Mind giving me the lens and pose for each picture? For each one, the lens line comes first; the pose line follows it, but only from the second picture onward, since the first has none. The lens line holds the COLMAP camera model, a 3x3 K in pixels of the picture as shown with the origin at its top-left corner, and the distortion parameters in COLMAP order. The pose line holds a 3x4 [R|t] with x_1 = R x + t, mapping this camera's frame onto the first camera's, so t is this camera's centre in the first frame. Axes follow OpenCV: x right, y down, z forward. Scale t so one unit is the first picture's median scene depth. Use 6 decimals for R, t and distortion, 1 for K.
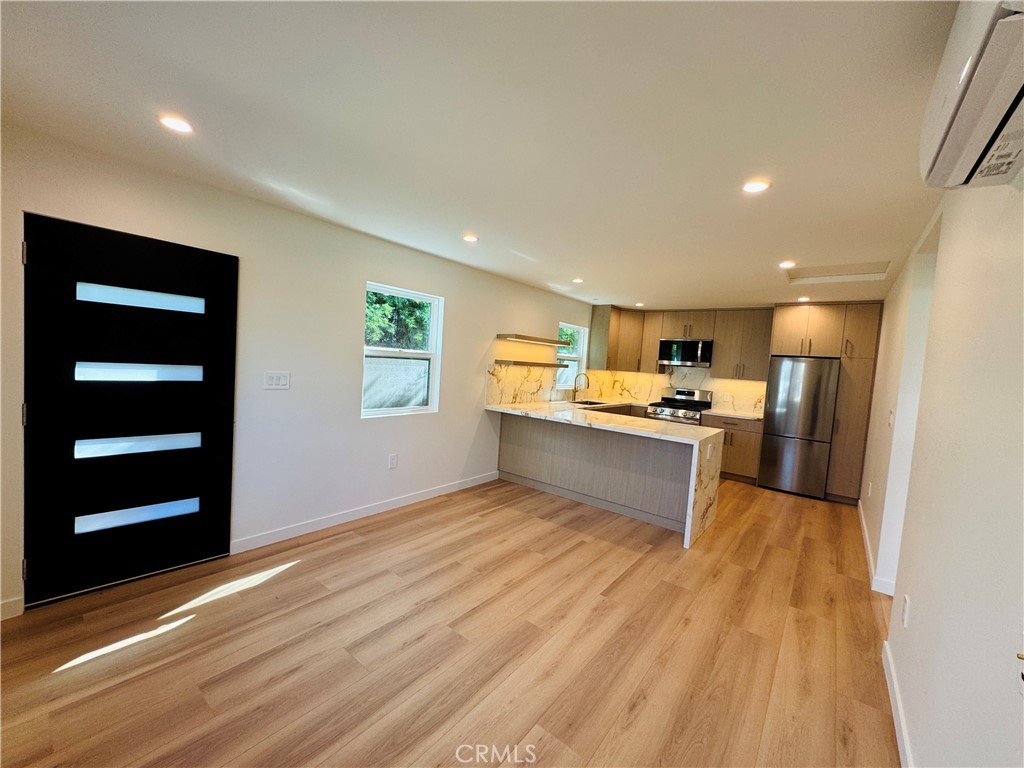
lens RADIAL K [[408.7, 0, 509.3], [0, 408.7, 385.3], [0, 0, 1]] dist [-0.001160, -0.000114]
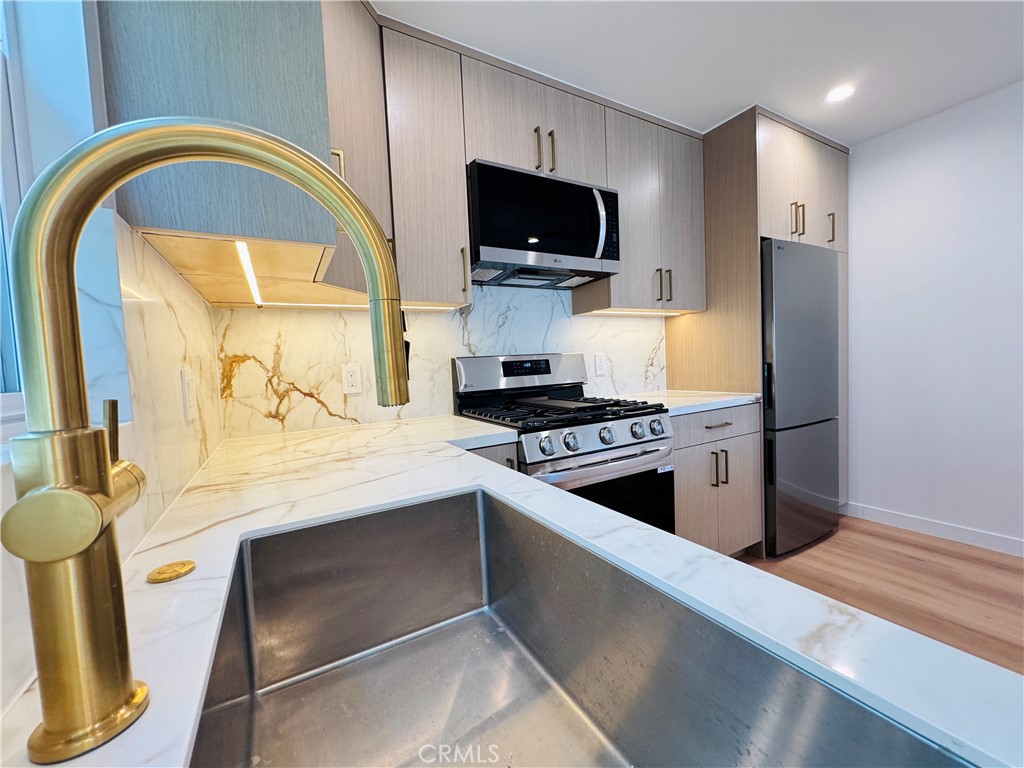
lens RADIAL K [[408.7, 0, 512.4], [0, 408.7, 384.3], [0, 0, 1]] dist [-0.001160, -0.000114]
pose [[0.359931, -0.131930, 0.923604, 0.173829], [0.128180, 0.987557, 0.091113, 0.002145], [-0.924132, 0.085593, 0.372363, 1.187846]]
